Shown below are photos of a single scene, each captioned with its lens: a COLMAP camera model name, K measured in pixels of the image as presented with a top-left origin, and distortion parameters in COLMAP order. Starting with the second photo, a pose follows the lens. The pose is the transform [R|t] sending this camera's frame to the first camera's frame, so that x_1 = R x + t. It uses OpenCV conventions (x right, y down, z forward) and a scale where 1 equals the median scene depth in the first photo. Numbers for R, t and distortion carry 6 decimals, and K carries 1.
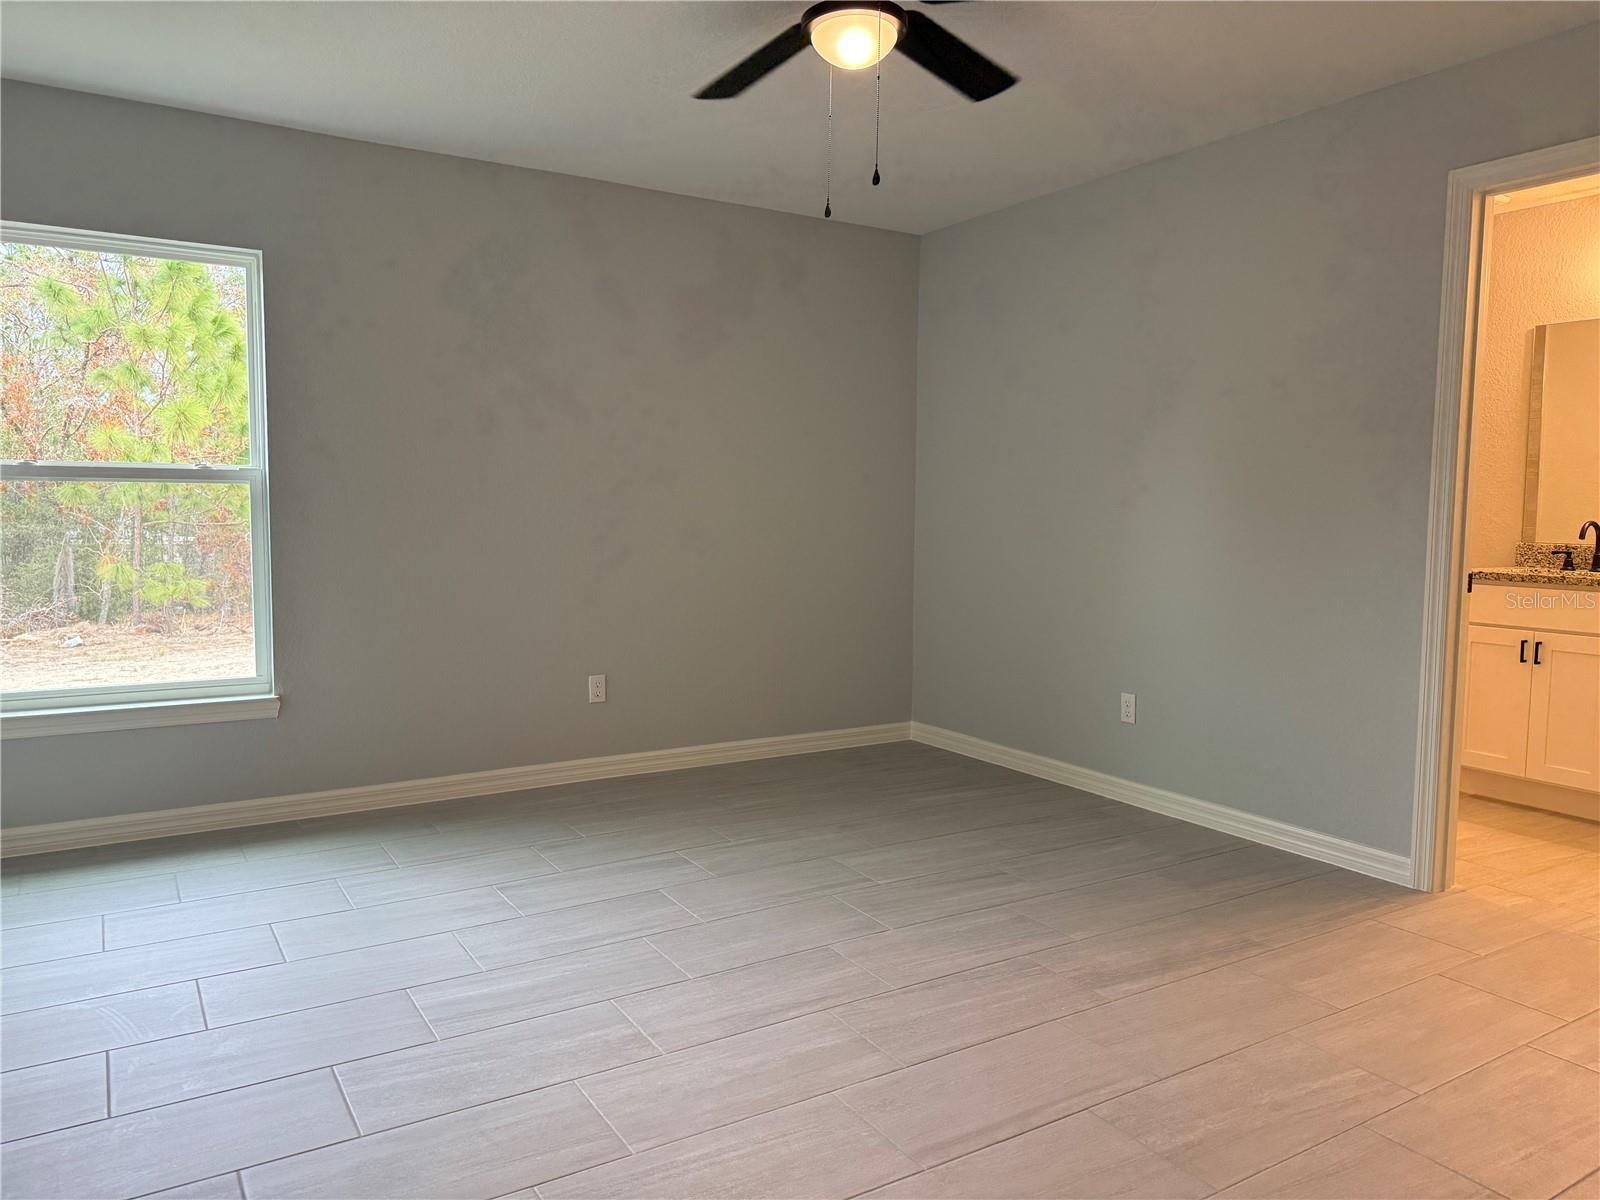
lens RADIAL K [[1127.5, 0, 794.2], [0, 1127.5, 603.4], [0, 0, 1]] dist [0.155385, -0.242680]
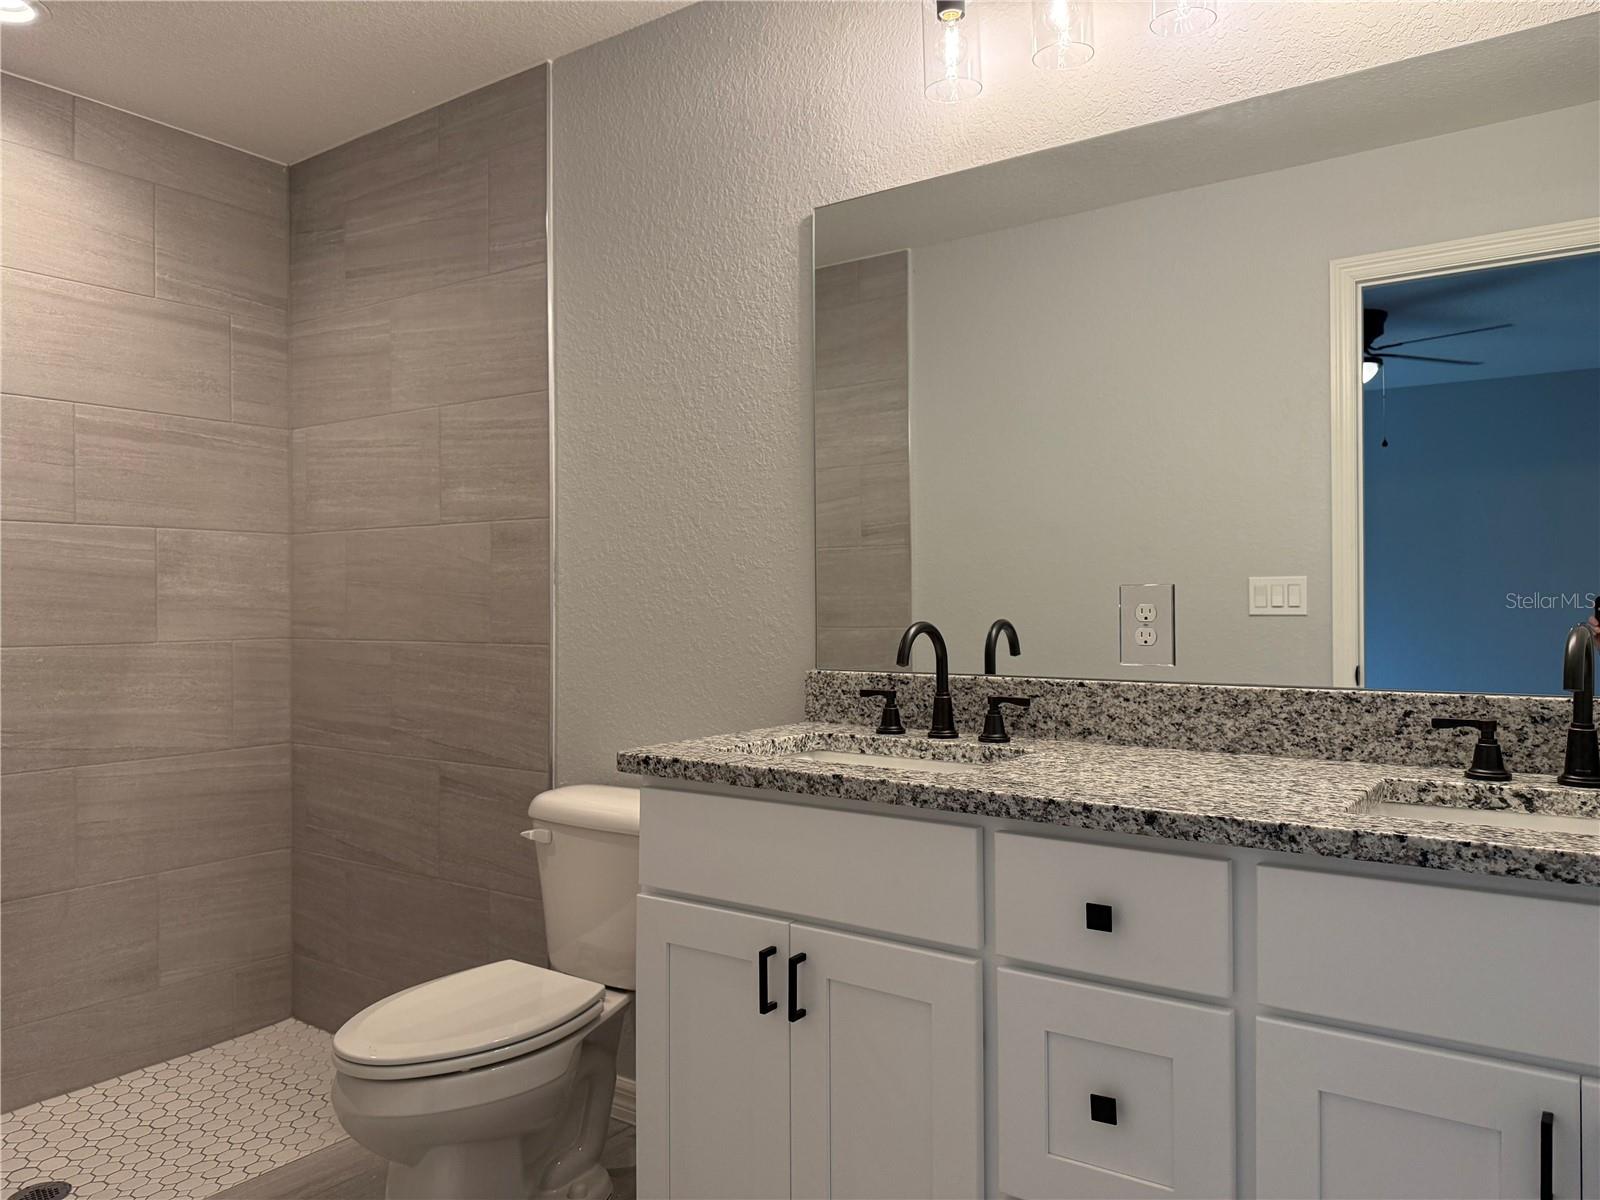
lens RADIAL K [[1127.5, 0, 794.2], [0, 1127.5, 603.4], [0, 0, 1]] dist [0.155385, -0.242680]
pose [[0.917827, -0.018651, 0.396543, 0.484980], [0.057350, 0.994647, -0.085961, -0.045192], [-0.392816, 0.101639, 0.913983, 0.633638]]
